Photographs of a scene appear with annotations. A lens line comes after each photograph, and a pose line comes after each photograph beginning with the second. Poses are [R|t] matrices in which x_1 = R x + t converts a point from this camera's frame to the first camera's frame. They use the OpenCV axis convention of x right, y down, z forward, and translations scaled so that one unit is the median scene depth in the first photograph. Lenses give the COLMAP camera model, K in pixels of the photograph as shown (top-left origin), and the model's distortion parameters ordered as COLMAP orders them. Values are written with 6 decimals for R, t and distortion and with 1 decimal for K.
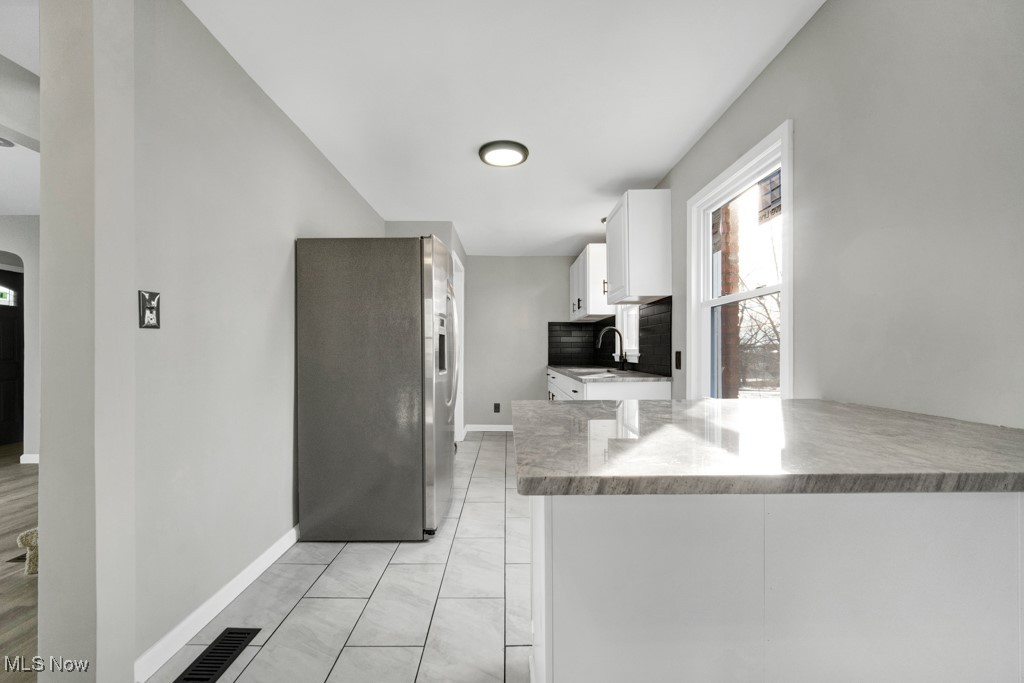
lens RADIAL K [[416.7, 0, 515.2], [0, 416.7, 348.4], [0, 0, 1]] dist [0.001579, -0.000352]
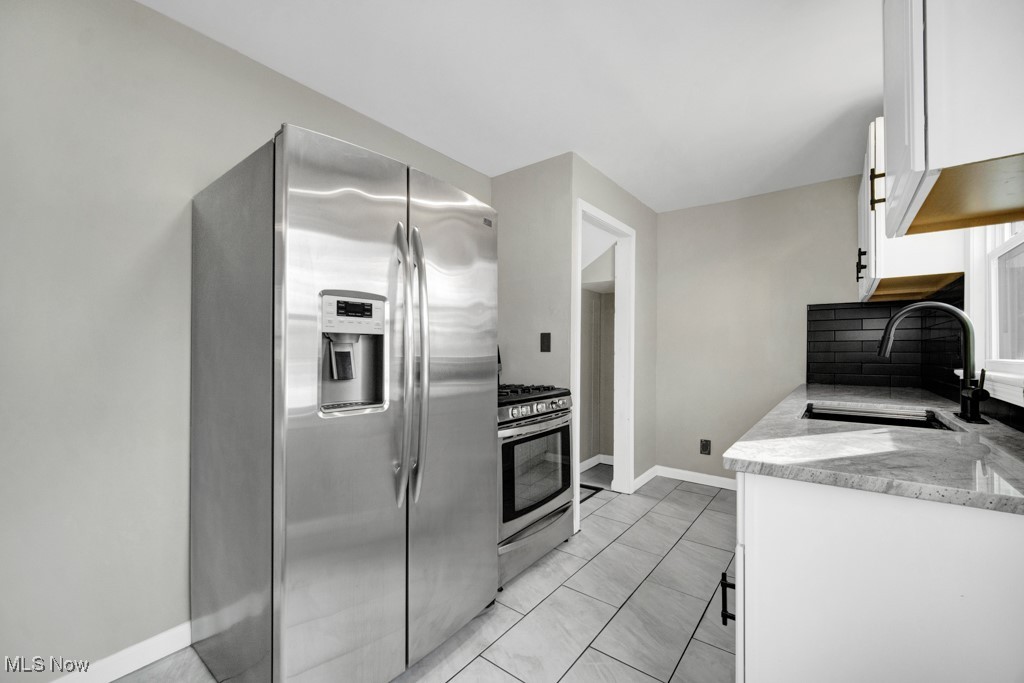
lens RADIAL K [[416.7, 0, 506.9], [0, 416.7, 342.6], [0, 0, 1]] dist [0.001579, -0.000352]
pose [[0.773552, -0.007300, -0.633690, 0.126475], [-0.000549, 0.999926, -0.012190, -0.006601], [0.633732, 0.009778, 0.773491, 0.334590]]
